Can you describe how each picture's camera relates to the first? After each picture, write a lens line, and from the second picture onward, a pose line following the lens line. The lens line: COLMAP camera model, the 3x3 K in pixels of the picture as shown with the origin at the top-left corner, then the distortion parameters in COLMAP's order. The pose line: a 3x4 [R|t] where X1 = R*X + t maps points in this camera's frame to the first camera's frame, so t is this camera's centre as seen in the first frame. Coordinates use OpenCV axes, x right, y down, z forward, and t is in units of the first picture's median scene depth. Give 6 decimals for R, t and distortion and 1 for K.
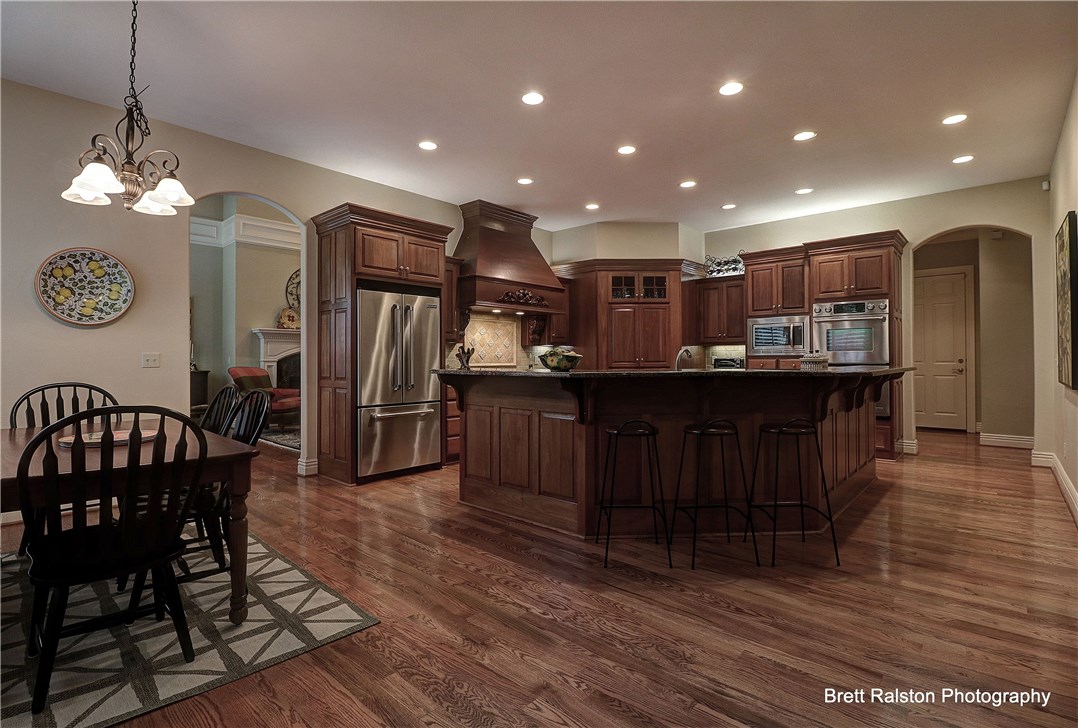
lens RADIAL K [[509.4, 0, 541.2], [0, 509.4, 356.0], [0, 0, 1]] dist [-0.013371, -0.000584]
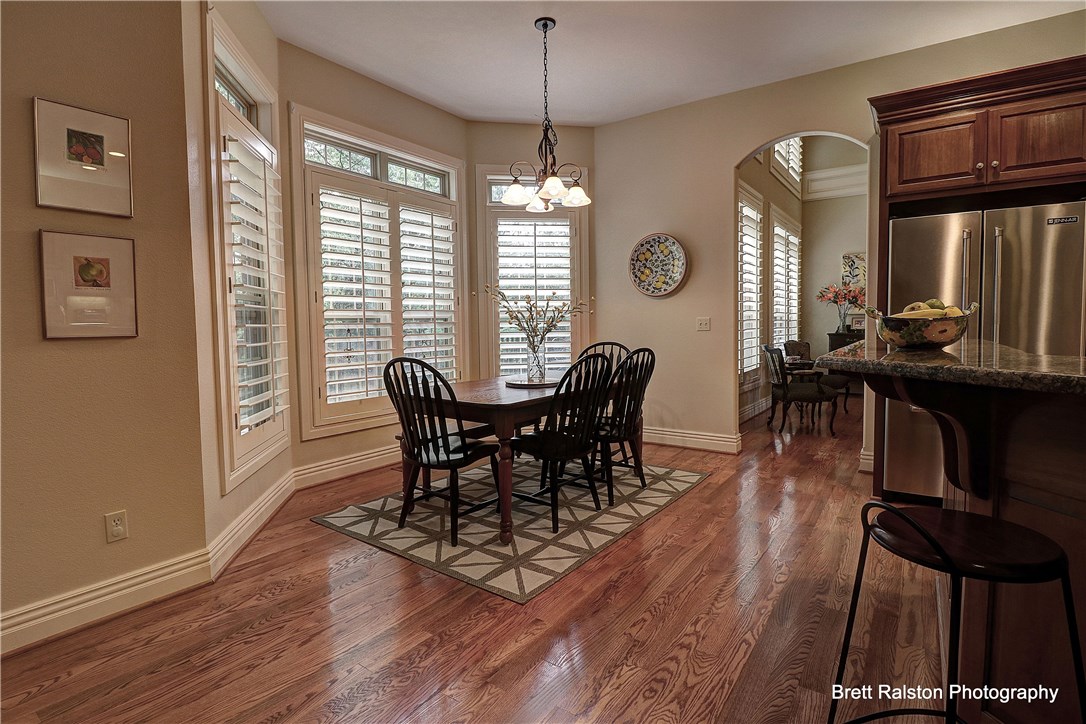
lens RADIAL K [[540.1, 0, 537.7], [0, 540.1, 354.1], [0, 0, 1]] dist [-0.001678, -0.000540]
pose [[0.110103, 0.056914, -0.992289, 0.213342], [0.016420, 0.998119, 0.059071, -0.001164], [0.993785, -0.022798, 0.108961, 0.297996]]
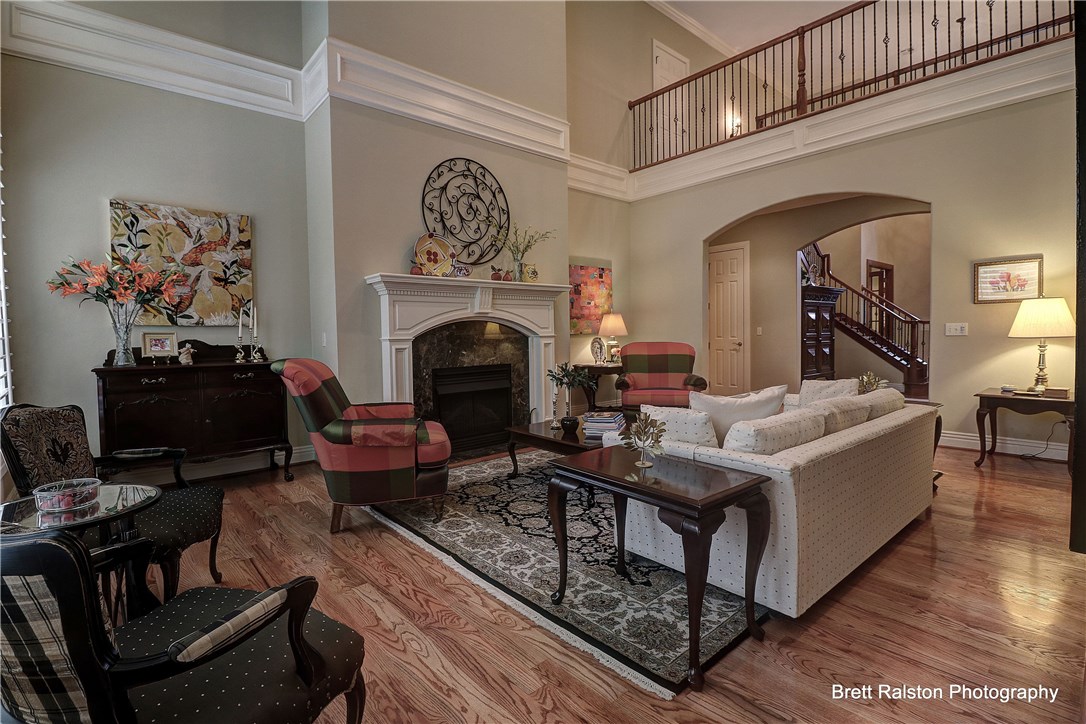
lens RADIAL K [[514.3, 0, 537.8], [0, 514.3, 352.8], [0, 0, 1]] dist [-0.002835, -0.000754]
pose [[0.991885, -0.007786, -0.126902, -0.414840], [0.013780, 0.998827, 0.046425, 0.002162], [0.126392, -0.047797, 0.990828, 0.631796]]
